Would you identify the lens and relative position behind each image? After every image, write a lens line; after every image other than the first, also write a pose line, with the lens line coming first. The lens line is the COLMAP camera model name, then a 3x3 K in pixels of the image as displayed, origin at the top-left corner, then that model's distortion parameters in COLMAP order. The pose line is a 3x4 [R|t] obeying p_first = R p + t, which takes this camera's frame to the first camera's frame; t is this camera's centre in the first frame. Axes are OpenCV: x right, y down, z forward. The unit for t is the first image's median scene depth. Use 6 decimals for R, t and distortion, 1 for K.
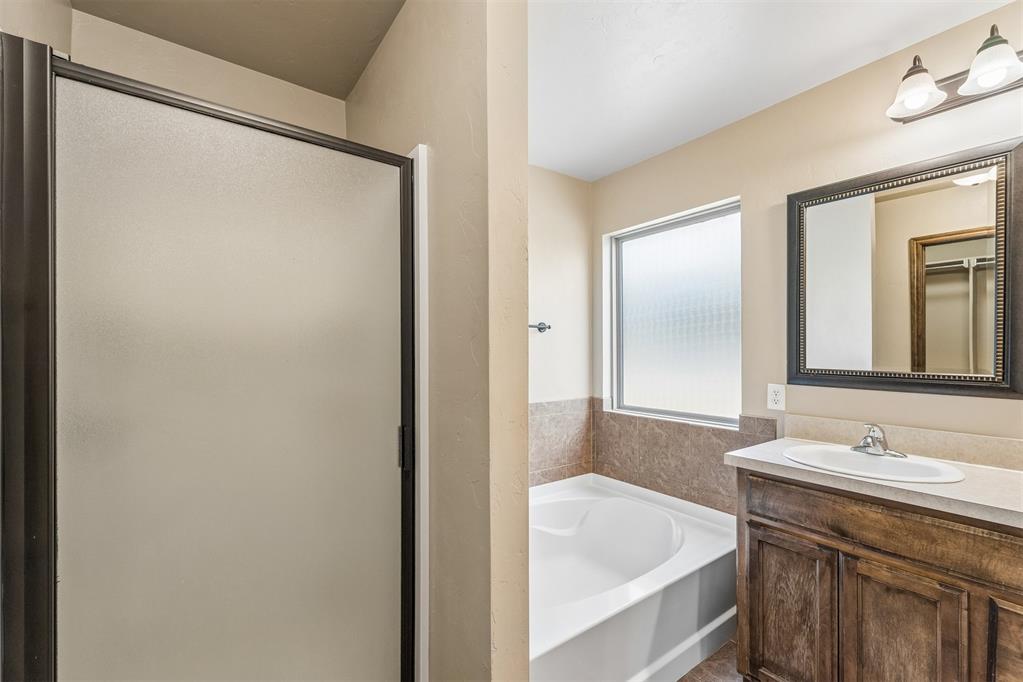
lens RADIAL K [[431.0, 0, 512.9], [0, 431.0, 344.7], [0, 0, 1]] dist [0.007001, 0.000121]
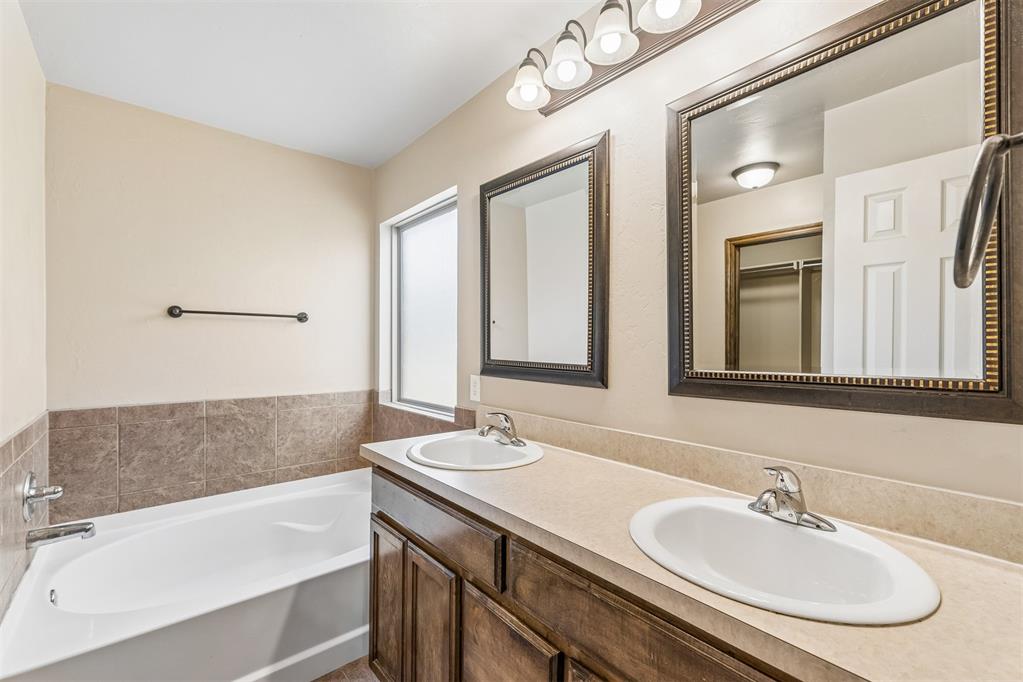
lens RADIAL K [[431.0, 0, 509.3], [0, 431.0, 343.8], [0, 0, 1]] dist [0.007001, 0.000121]
pose [[0.997484, 0.009686, 0.070226, 0.454425], [-0.010044, 0.999938, 0.004747, 0.009423], [-0.070176, -0.005440, 0.997520, -0.001769]]
